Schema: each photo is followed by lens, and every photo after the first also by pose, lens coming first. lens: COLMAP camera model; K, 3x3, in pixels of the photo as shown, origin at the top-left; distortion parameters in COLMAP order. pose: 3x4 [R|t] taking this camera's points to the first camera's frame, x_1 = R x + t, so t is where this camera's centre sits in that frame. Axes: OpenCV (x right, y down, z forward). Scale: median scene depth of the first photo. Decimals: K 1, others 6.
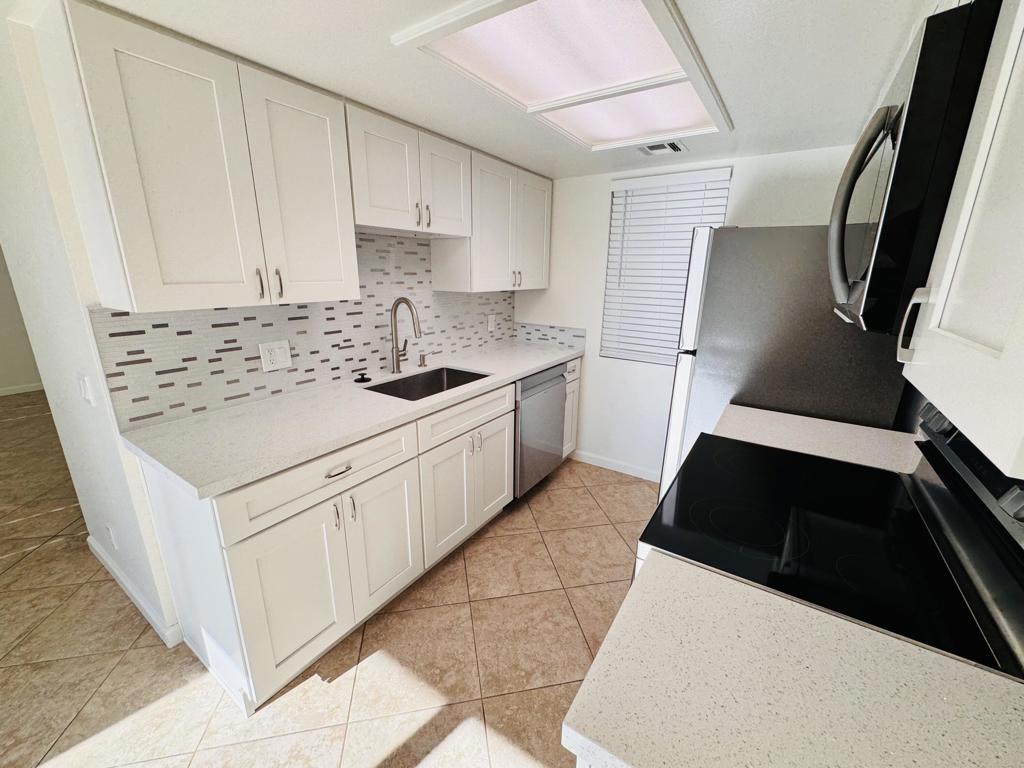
lens RADIAL K [[412.0, 0, 512.0], [0, 412.0, 384.0], [0, 0, 1]] dist [0.000924, 0.000070]
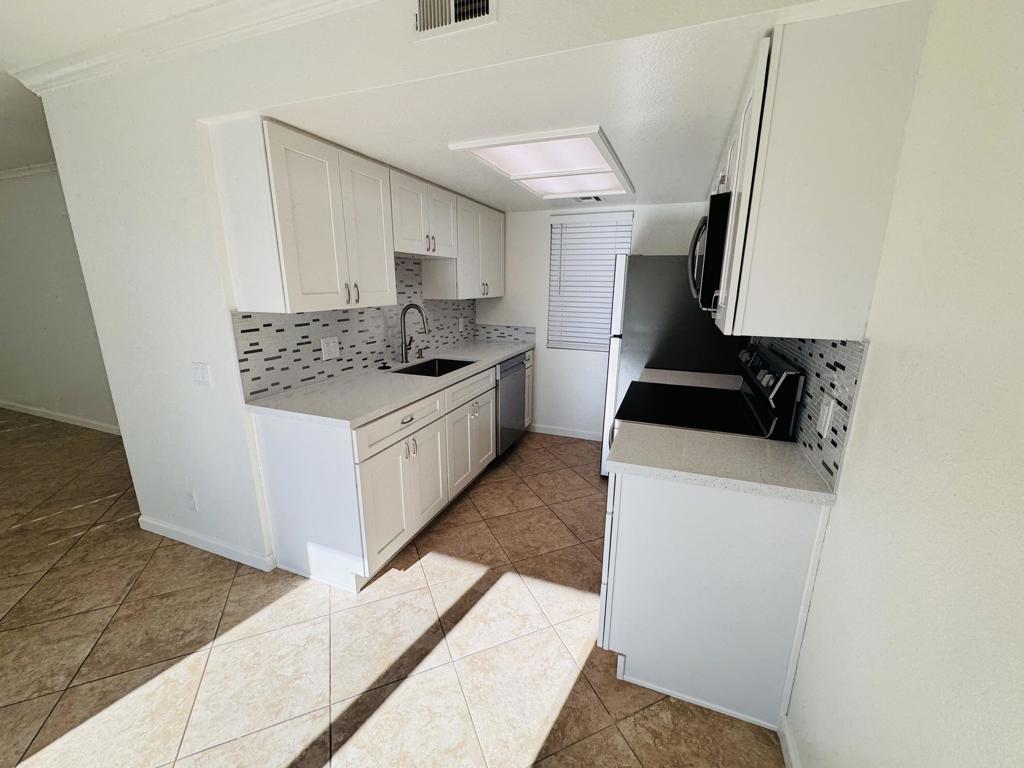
lens RADIAL K [[412.0, 0, 512.0], [0, 412.0, 384.0], [0, 0, 1]] dist [0.000924, 0.000070]
pose [[0.977464, -0.057809, 0.203032, -0.241808], [0.062865, 0.997850, -0.018538, 0.093386], [-0.201524, 0.030884, 0.978997, -0.359886]]
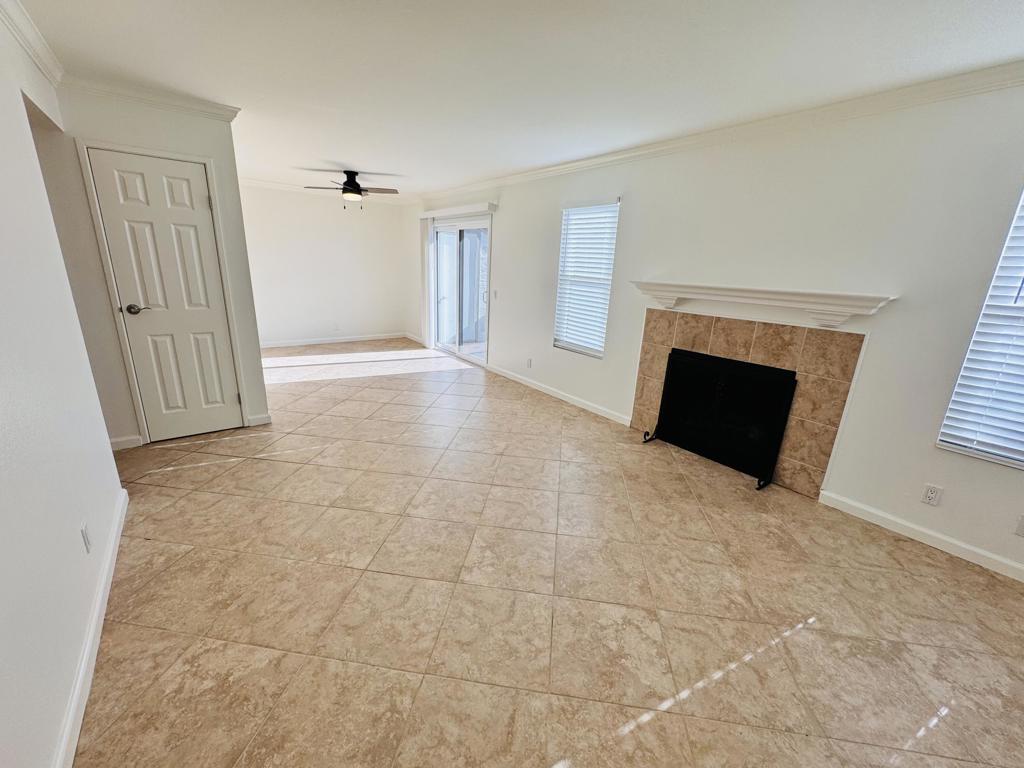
lens RADIAL K [[412.0, 0, 512.0], [0, 412.0, 384.0], [0, 0, 1]] dist [0.000924, 0.000070]
pose [[-0.944014, -0.142965, 0.297318, -2.564916], [0.032614, 0.856366, 0.515338, -0.590911], [-0.328288, 0.496183, -0.803759, 2.072224]]
